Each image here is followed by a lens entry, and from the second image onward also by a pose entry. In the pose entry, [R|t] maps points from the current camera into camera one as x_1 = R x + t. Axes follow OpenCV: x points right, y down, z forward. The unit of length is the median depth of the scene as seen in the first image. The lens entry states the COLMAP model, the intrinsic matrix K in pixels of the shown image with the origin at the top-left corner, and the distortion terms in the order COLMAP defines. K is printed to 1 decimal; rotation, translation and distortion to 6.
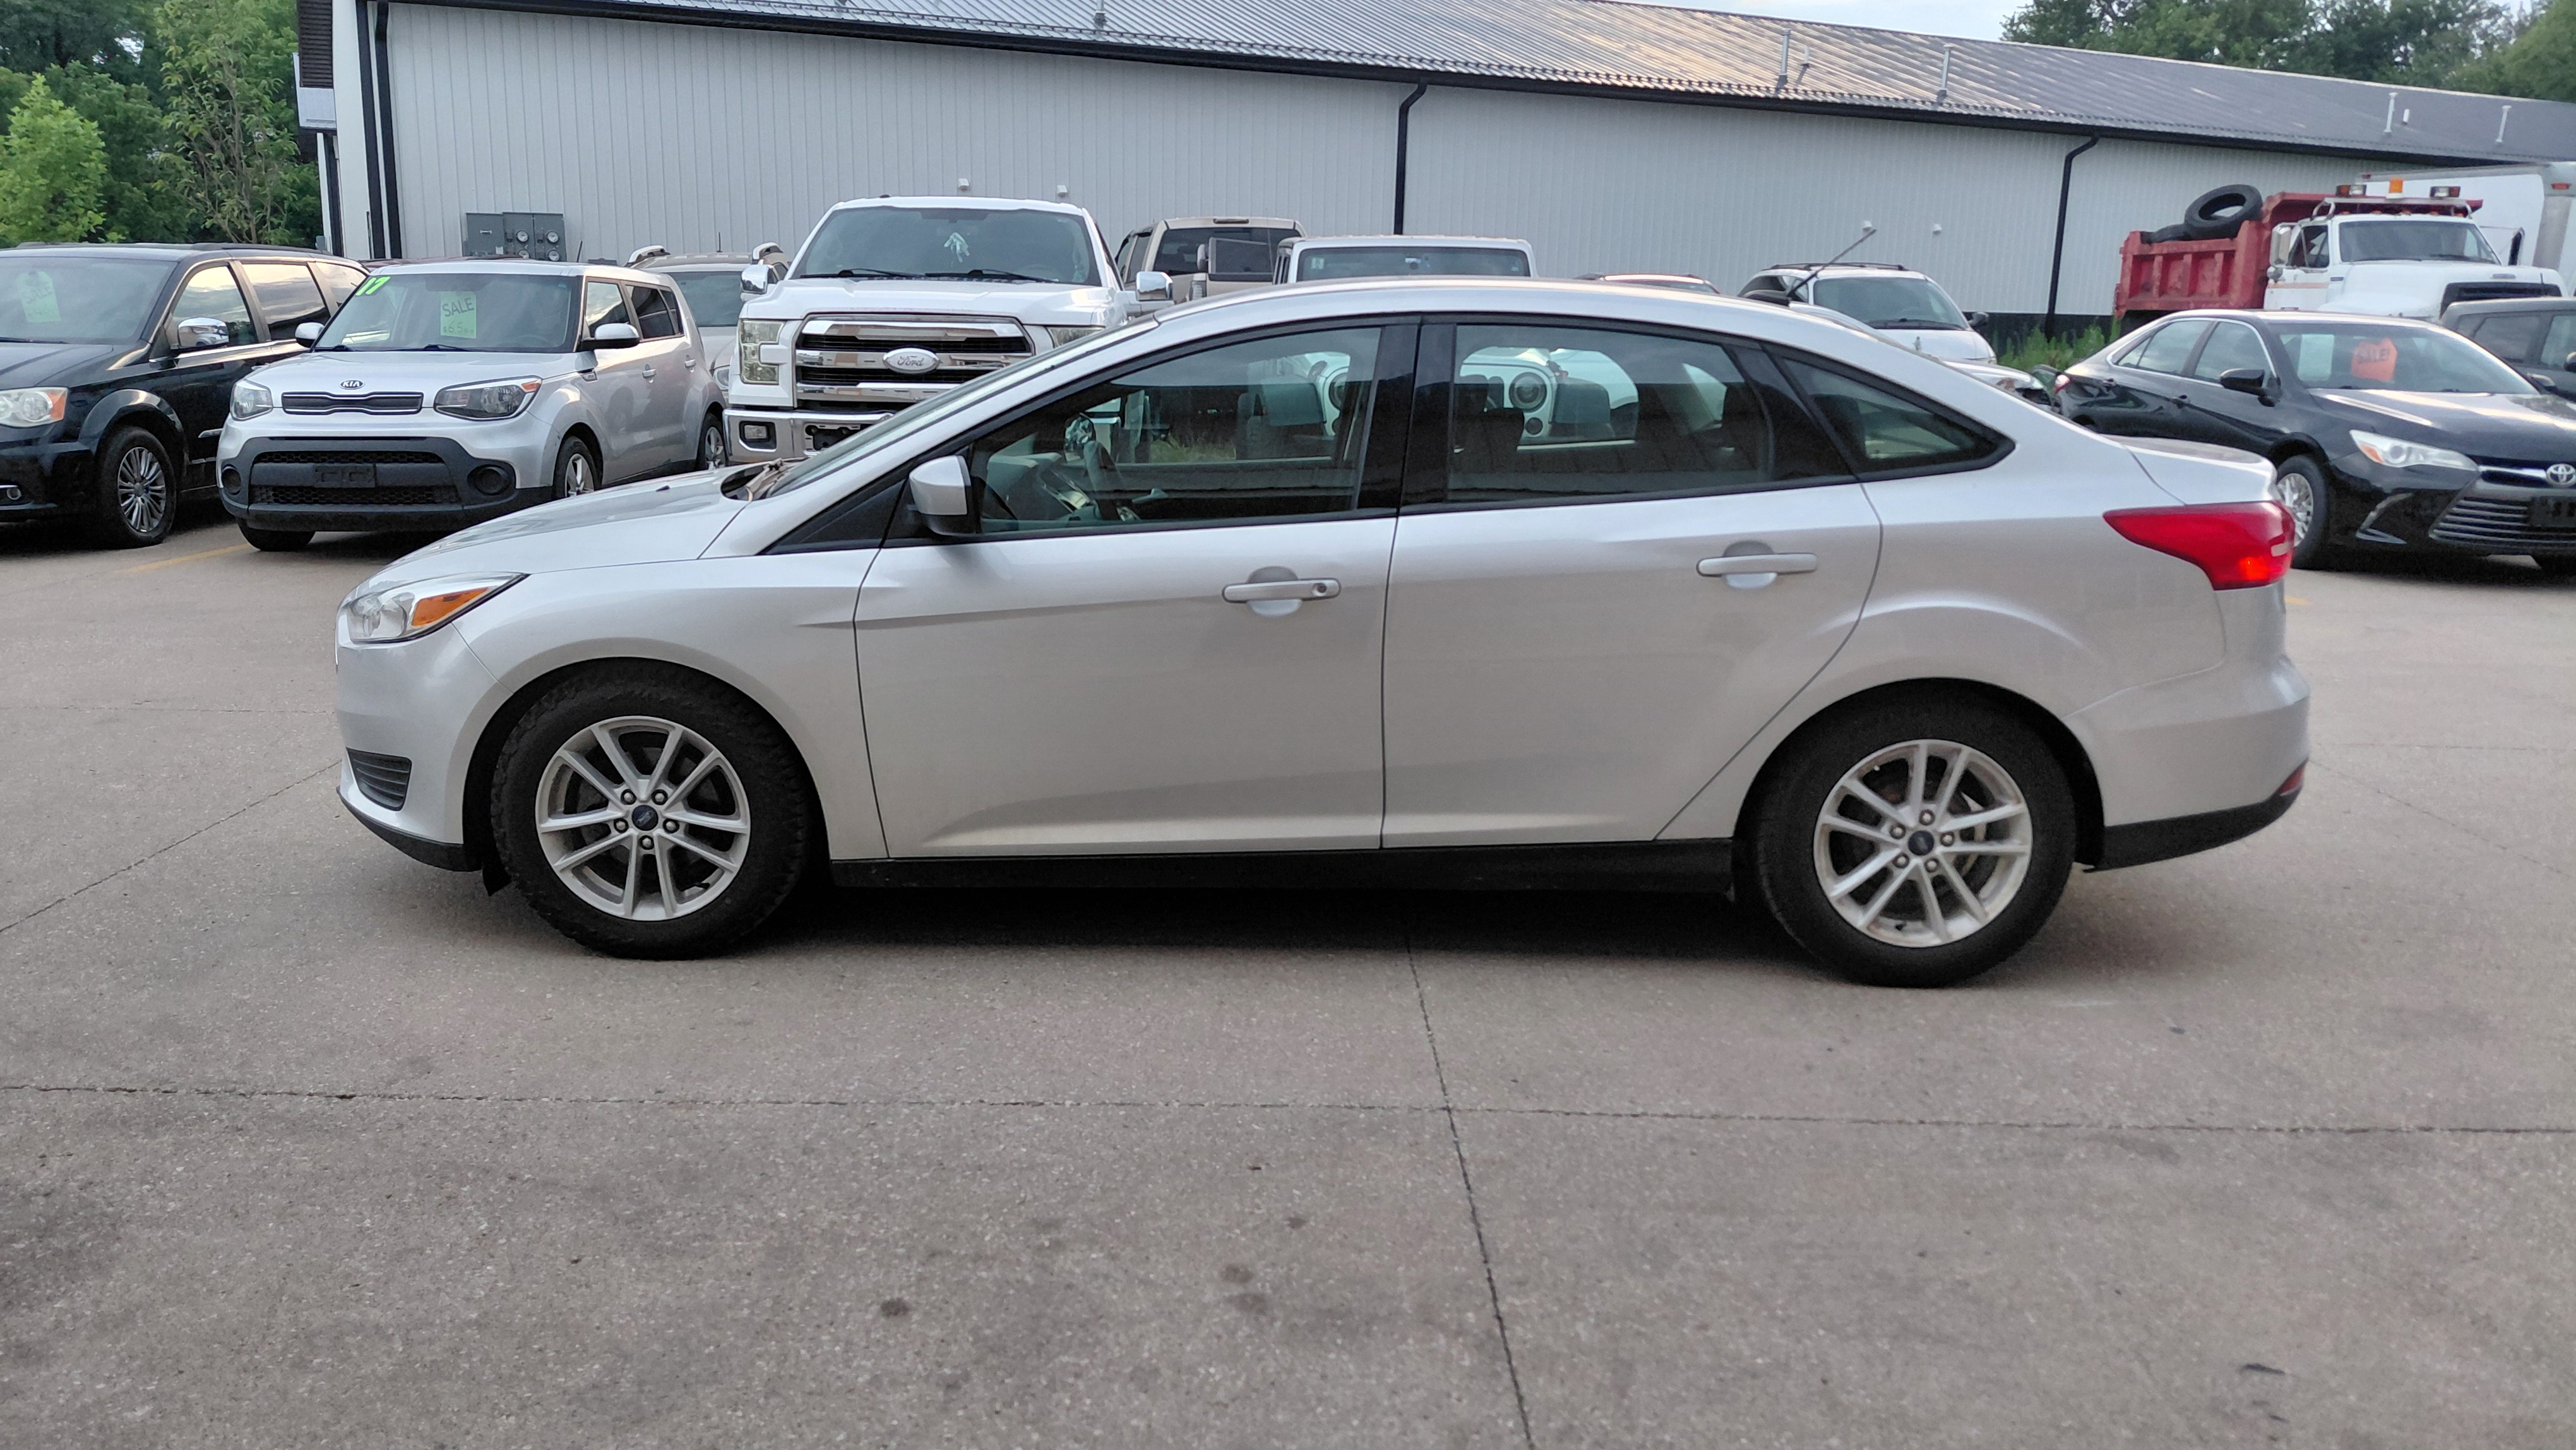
lens RADIAL K [[1933.2, 0, 1267.6], [0, 1933.2, 708.8], [0, 0, 1]] dist [0.053510, -0.098210]
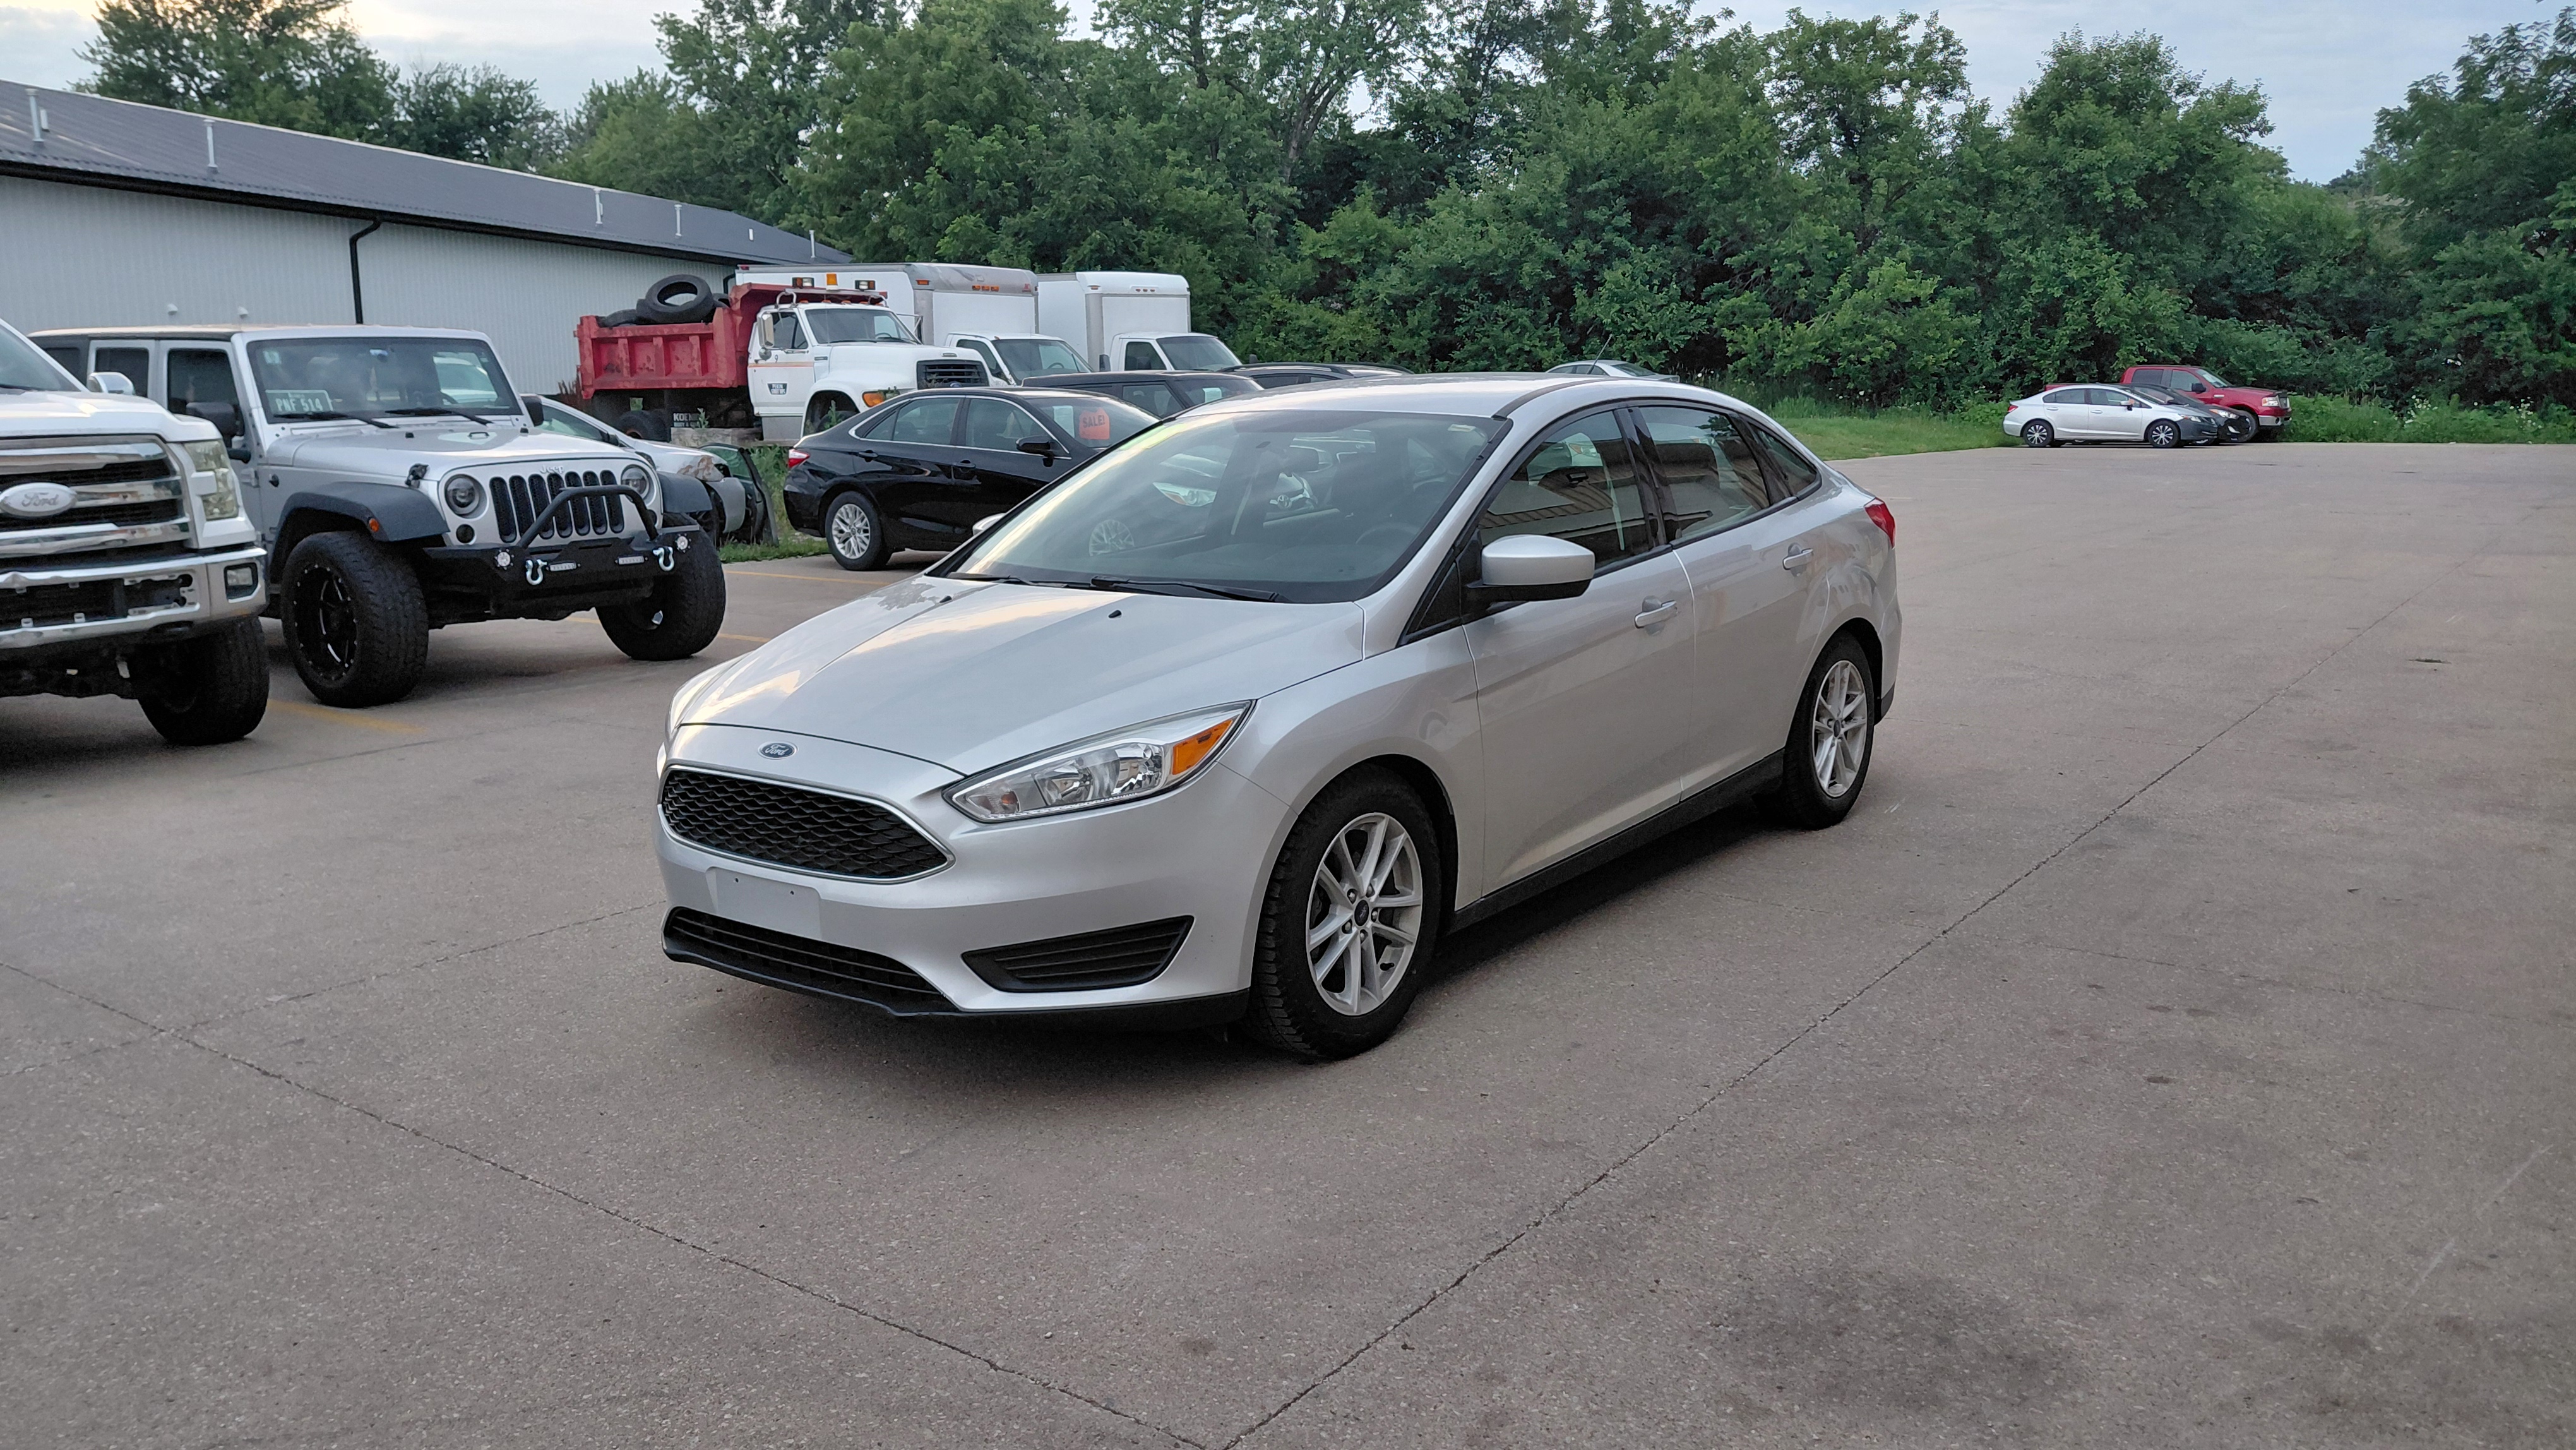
lens RADIAL K [[1933.2, 0, 1274.2], [0, 1933.2, 738.0], [0, 0, 1]] dist [0.053510, -0.098210]
pose [[0.595155, -0.170438, 0.785329, -0.244750], [0.188742, 0.979560, 0.069555, -0.024791], [-0.781132, 0.106829, 0.615159, 0.085075]]
